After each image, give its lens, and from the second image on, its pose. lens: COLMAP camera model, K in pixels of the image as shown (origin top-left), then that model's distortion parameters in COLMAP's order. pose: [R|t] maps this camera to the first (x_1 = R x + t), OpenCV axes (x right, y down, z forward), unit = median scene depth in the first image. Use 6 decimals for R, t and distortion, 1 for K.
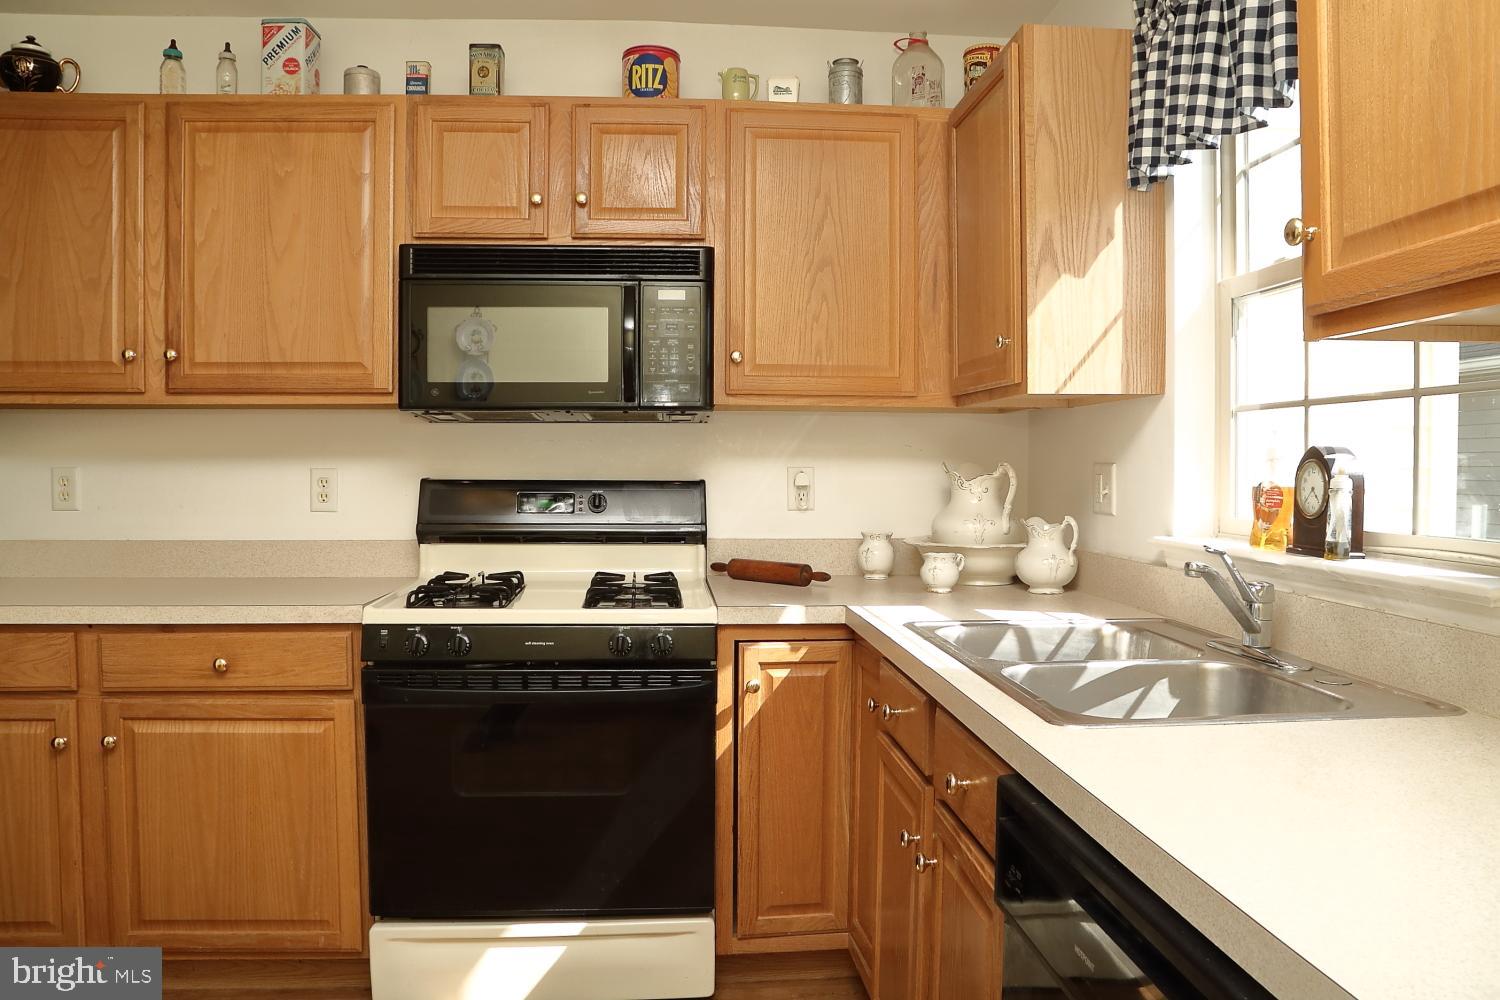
lens RADIAL K [[1061.7, 0, 747.1], [0, 1061.7, 502.4], [0, 0, 1]] dist [-0.116836, 0.062549]
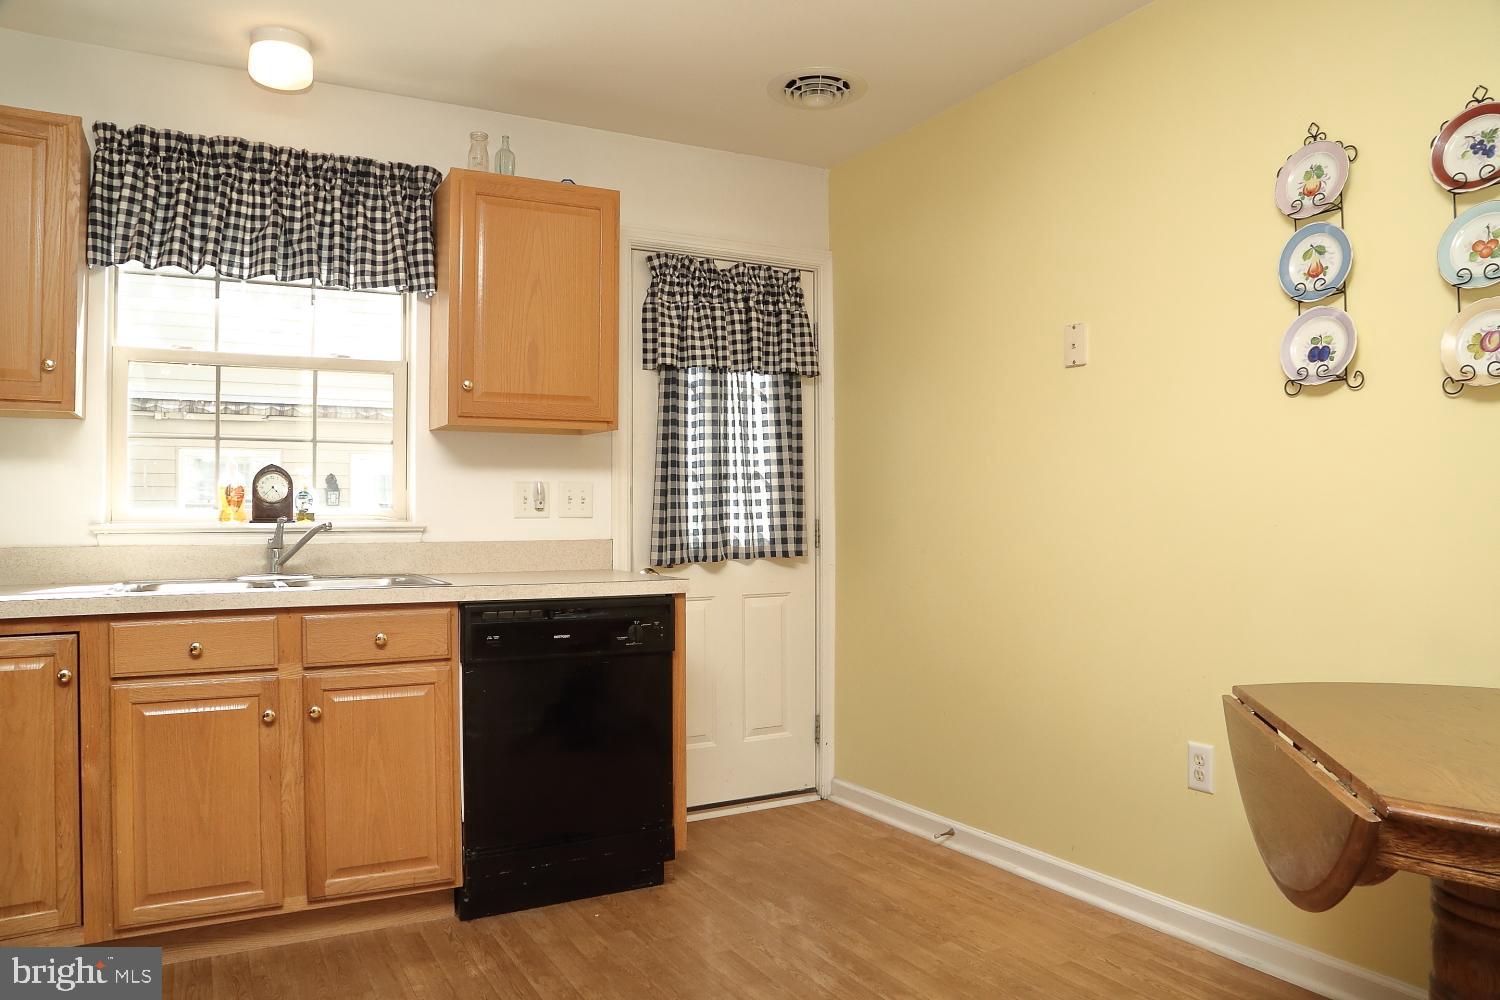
lens RADIAL K [[1022.4, 0, 755.2], [0, 1022.4, 501.3], [0, 0, 1]] dist [-0.117089, 0.056397]
pose [[-0.416608, 0.013696, 0.908983, -0.962941], [0.035775, 0.999359, 0.001339, 0.026467], [-0.908382, 0.033077, -0.416831, 0.644635]]
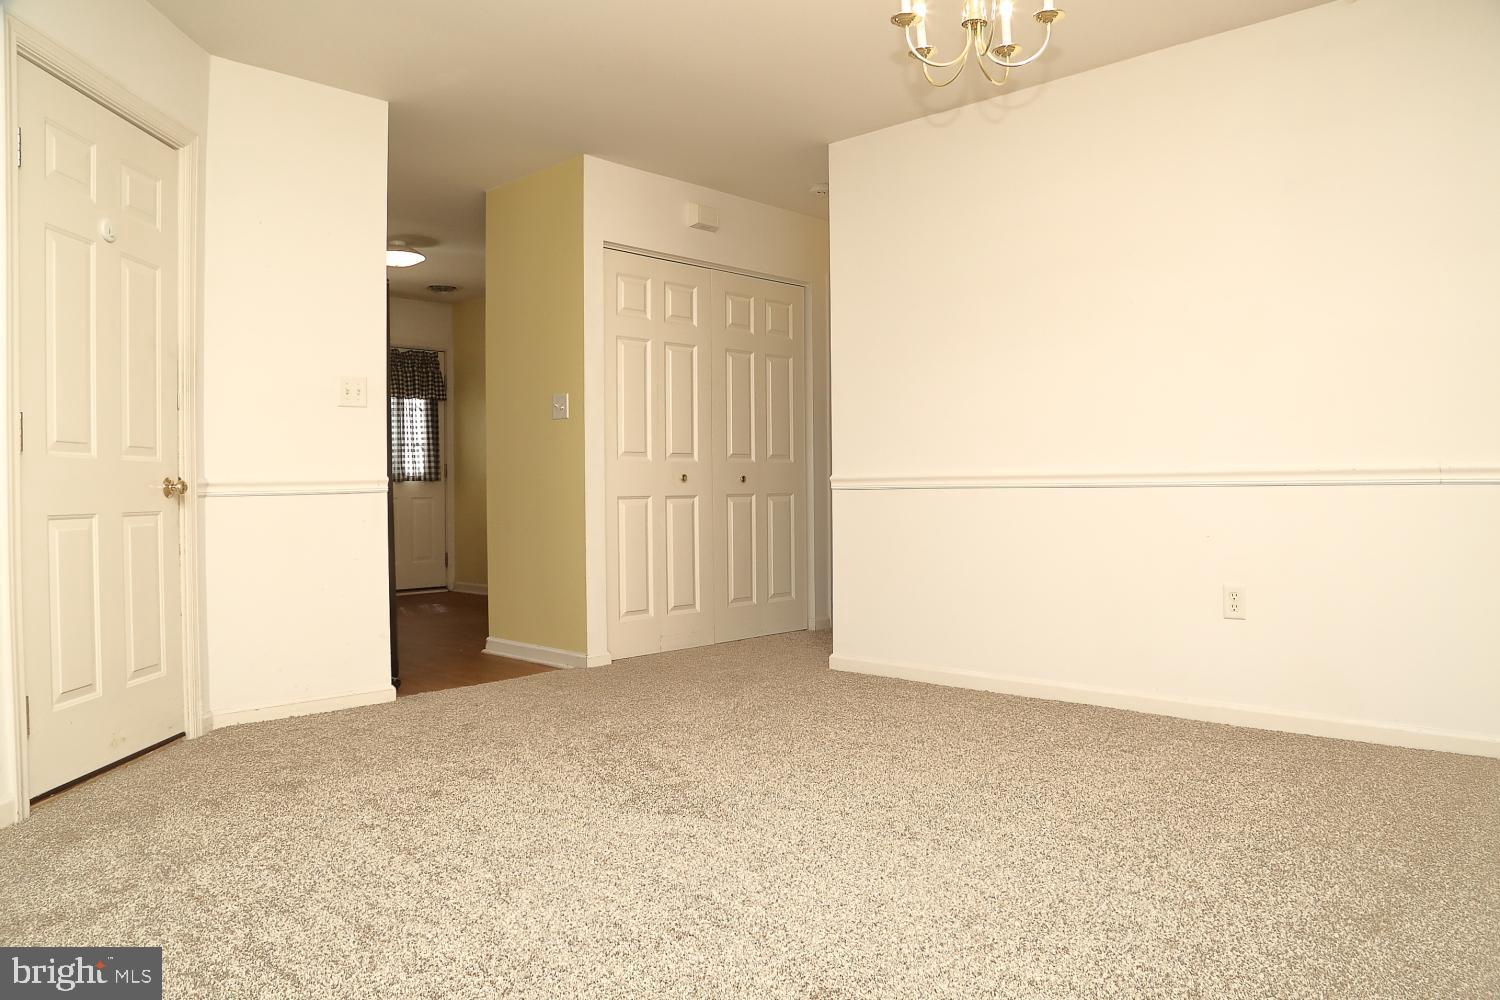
lens RADIAL K [[1022.4, 0, 755.2], [0, 1022.4, 501.3], [0, 0, 1]] dist [-0.117089, 0.056397]
pose [[-0.678969, -0.006800, 0.734135, -2.836407], [0.030553, 0.998829, 0.037508, 0.088352], [-0.733531, 0.047897, -0.677966, 1.480739]]
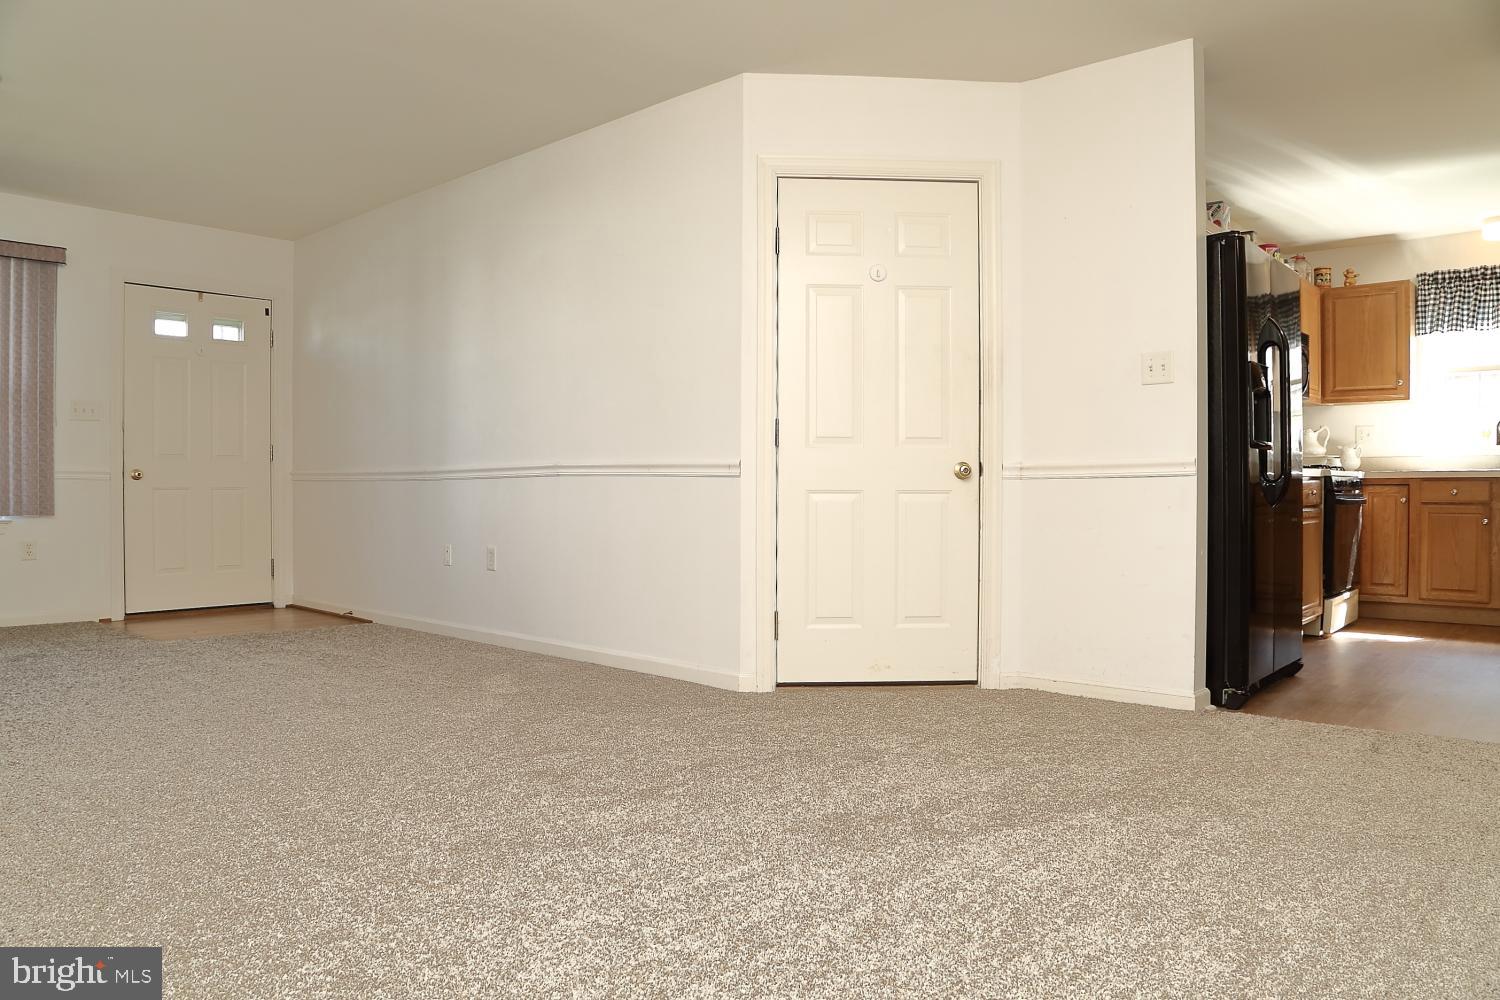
lens RADIAL K [[1022.4, 0, 755.2], [0, 1022.4, 501.3], [0, 0, 1]] dist [-0.117089, 0.056397]
pose [[0.729836, -0.010616, 0.683540, -2.669947], [0.024135, 0.999656, -0.010244, 0.153585], [-0.683196, 0.023974, 0.729841, 0.187158]]
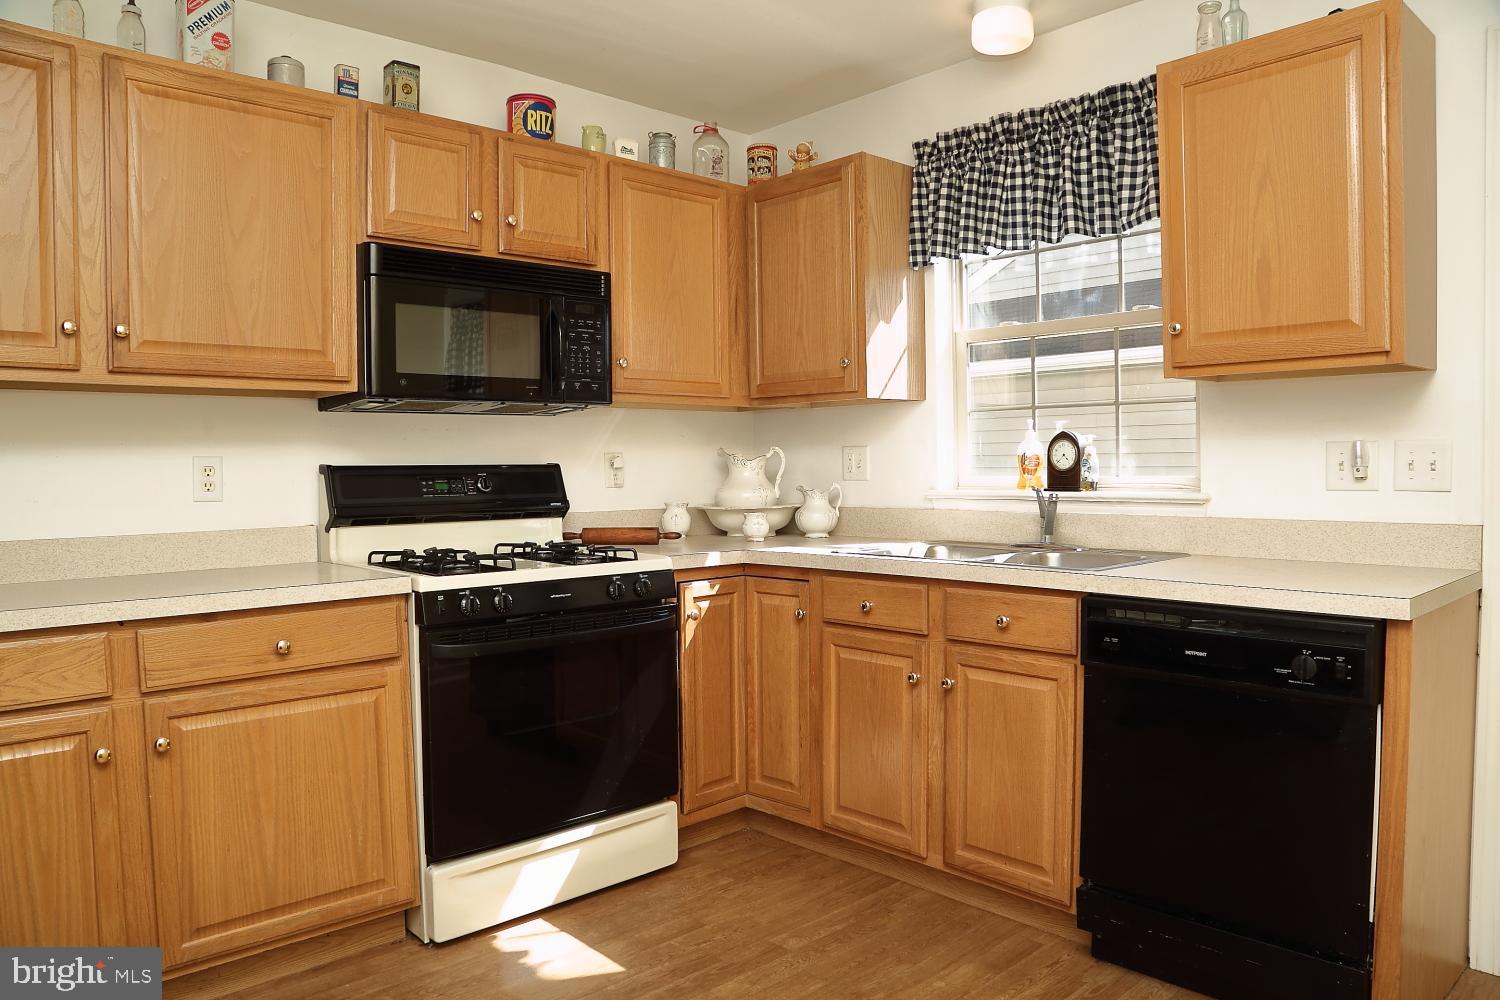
lens RADIAL K [[1022.4, 0, 755.2], [0, 1022.4, 501.3], [0, 0, 1]] dist [-0.117089, 0.056397]
pose [[0.782393, -0.033993, 0.621857, -0.661873], [0.035928, 0.999310, 0.009423, 0.021342], [-0.621748, 0.014969, 0.783074, -0.037244]]
